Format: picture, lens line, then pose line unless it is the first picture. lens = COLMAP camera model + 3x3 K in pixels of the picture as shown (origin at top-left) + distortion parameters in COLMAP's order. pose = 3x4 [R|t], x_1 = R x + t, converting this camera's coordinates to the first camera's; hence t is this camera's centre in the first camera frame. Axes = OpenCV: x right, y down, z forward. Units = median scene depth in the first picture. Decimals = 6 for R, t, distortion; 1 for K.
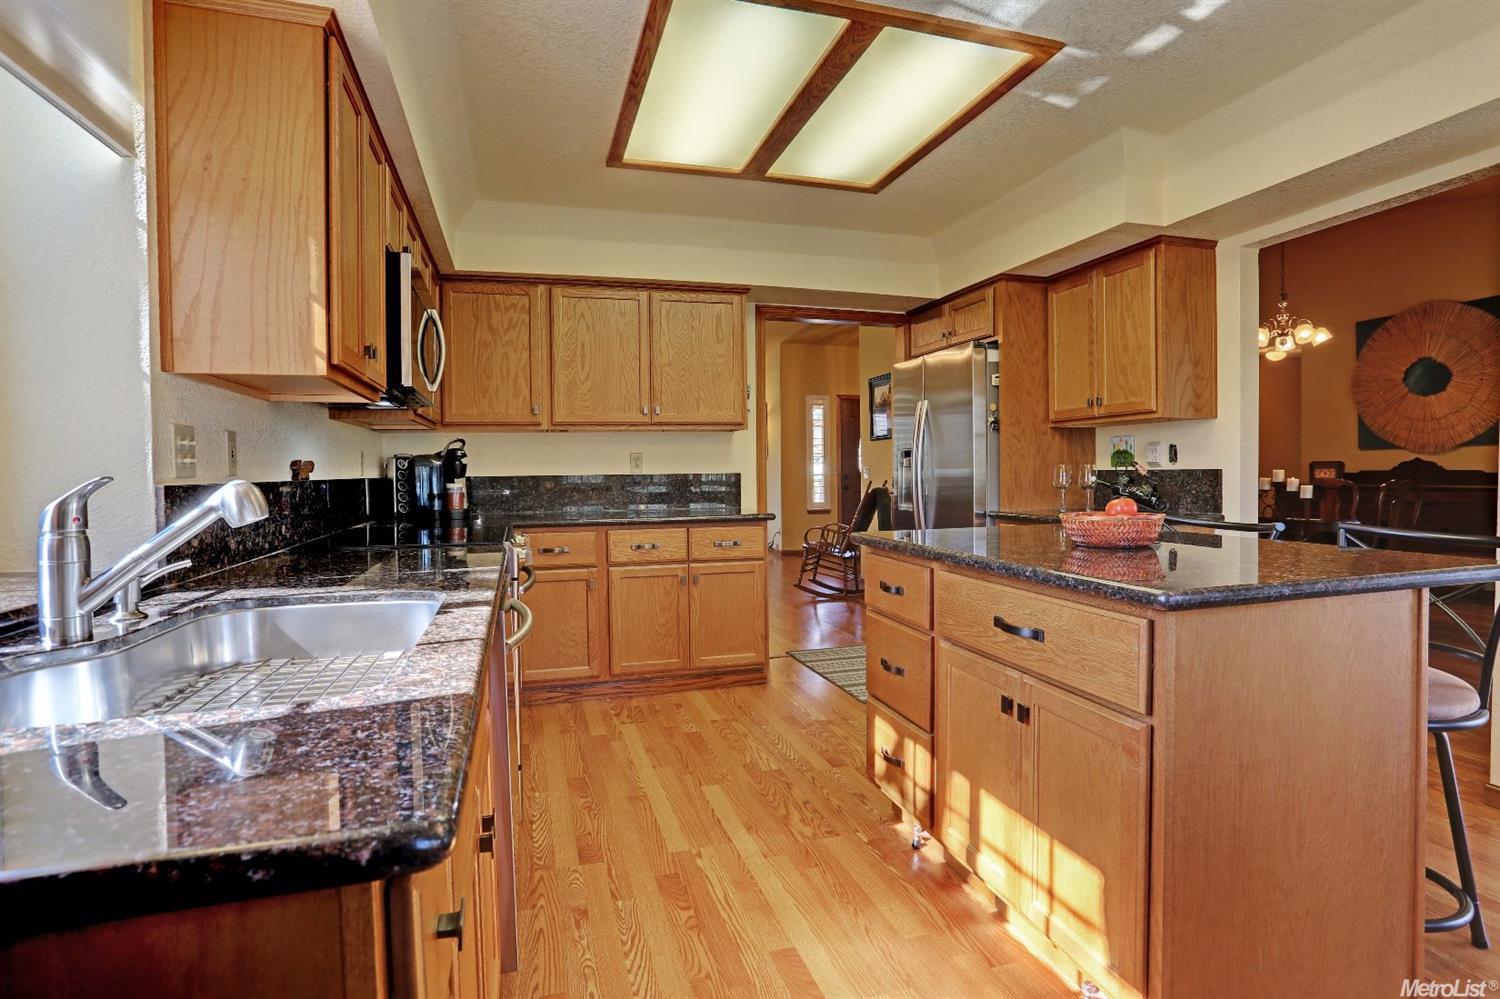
lens RADIAL K [[794.0, 0, 750.0], [0, 794.0, 499.5], [0, 0, 1]] dist [-0.002306, 0.000967]
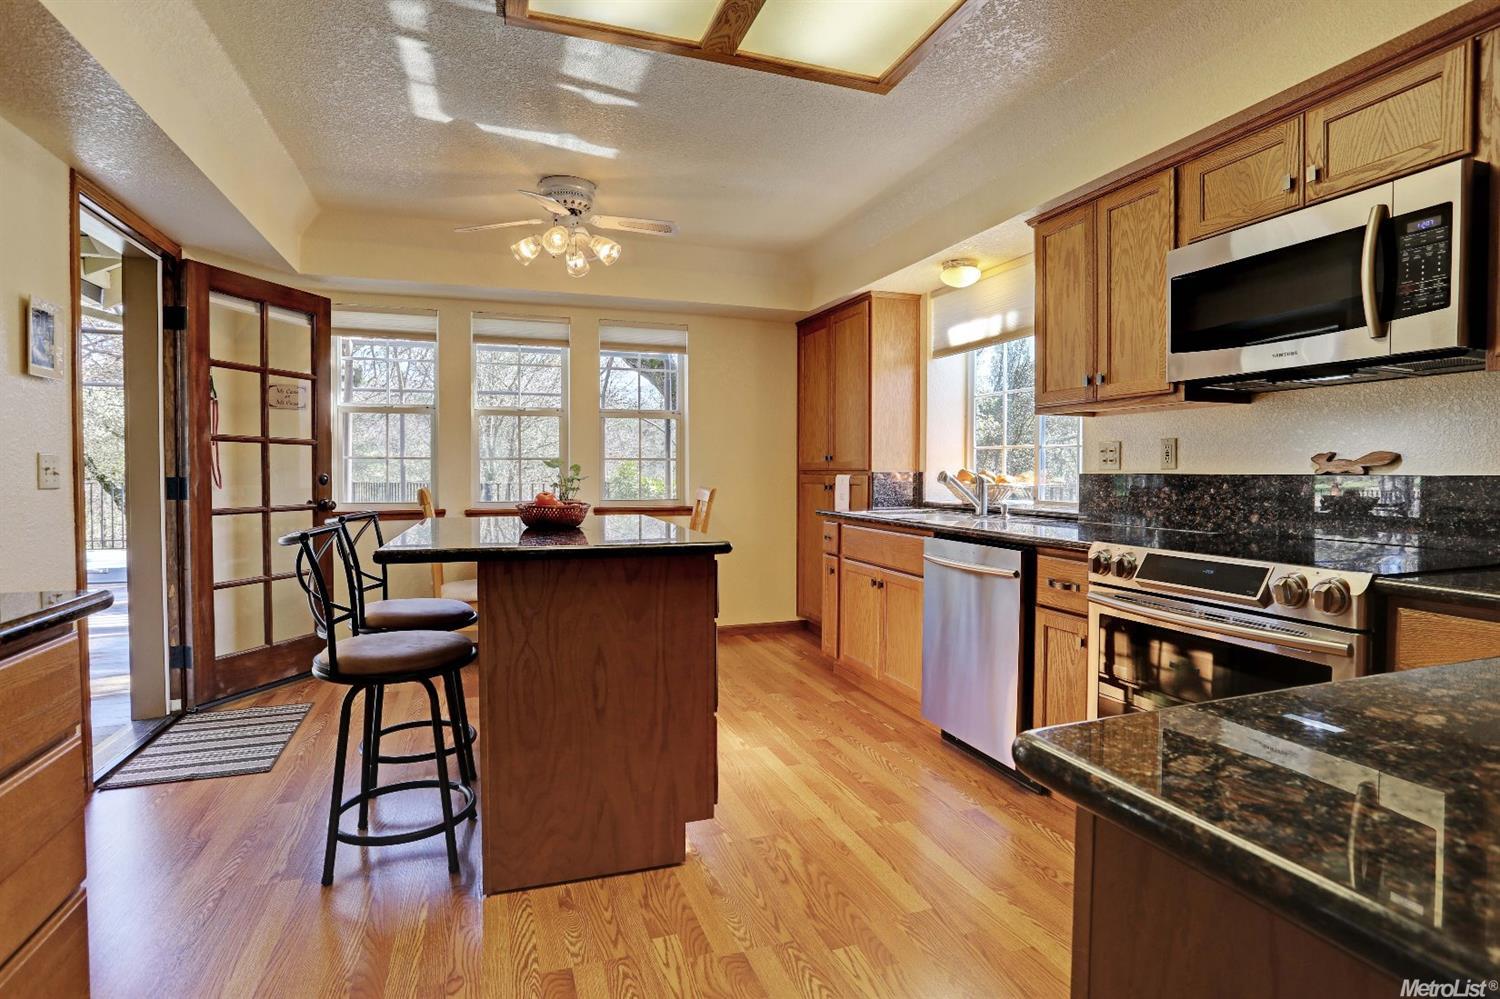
lens RADIAL K [[788.1, 0, 748.8], [0, 788.1, 490.7], [0, 0, 1]] dist [-0.001394, 0.001428]
pose [[-0.998720, 0.011991, -0.049131, 0.097411], [0.008742, 0.997793, 0.065826, -0.045948], [0.049812, 0.065313, -0.996621, 1.214846]]
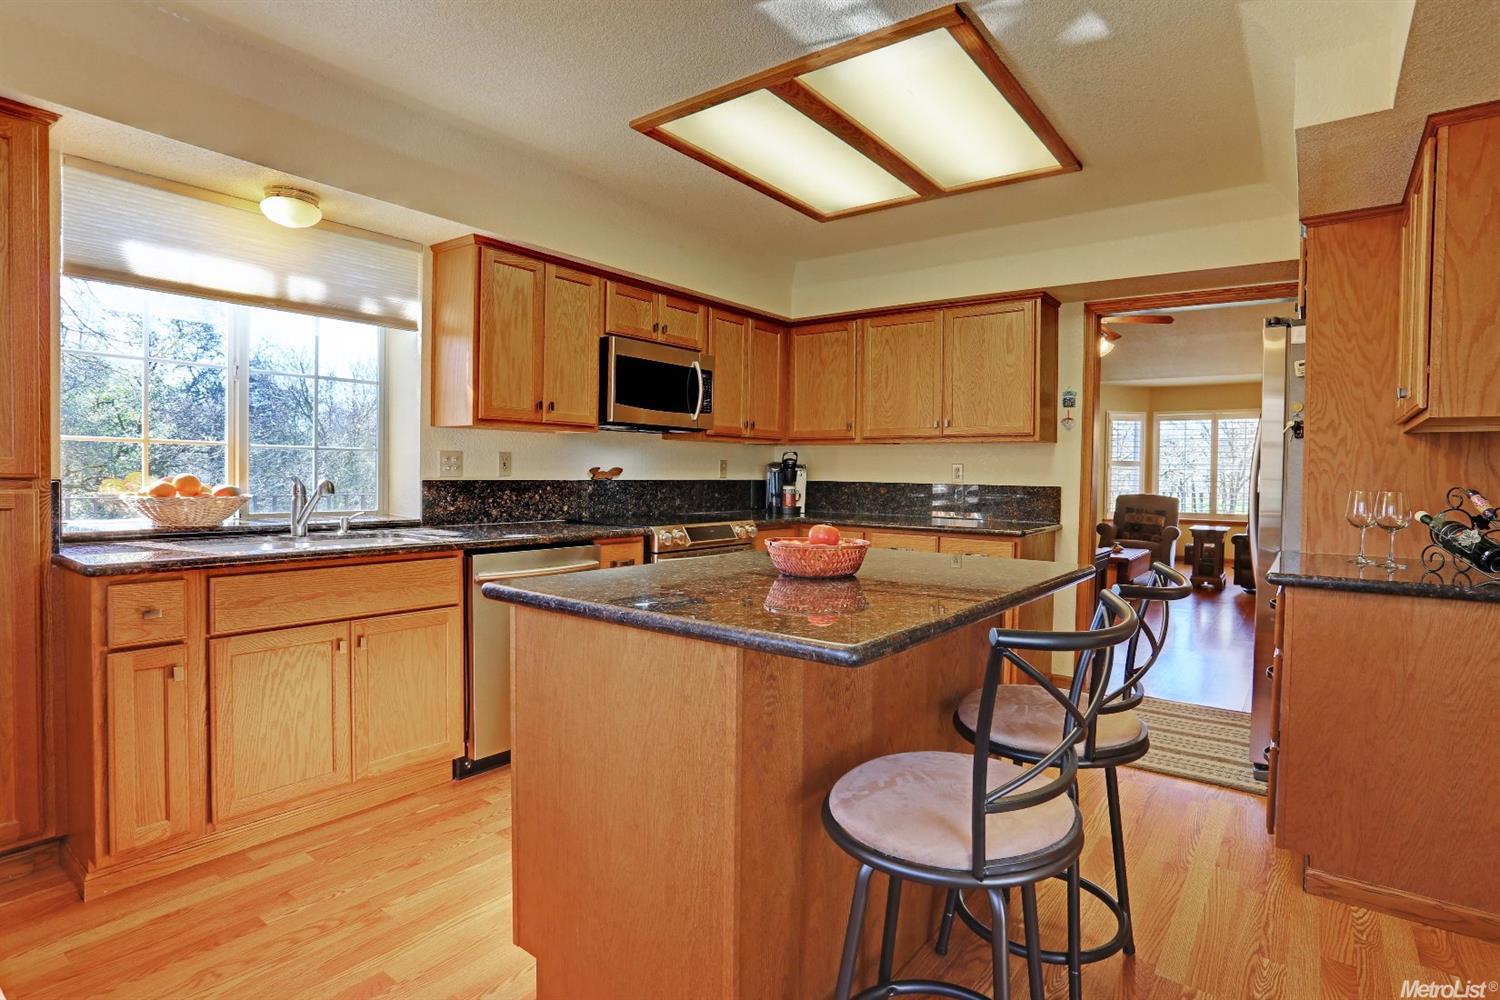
lens RADIAL K [[788.1, 0, 748.8], [0, 788.1, 491.2], [0, 0, 1]] dist [-0.001394, 0.001428]
pose [[0.593474, 0.041107, -0.803803, 0.597234], [-0.052698, 0.998536, 0.012157, -0.023632], [0.803126, 0.035144, 0.594772, 0.190160]]
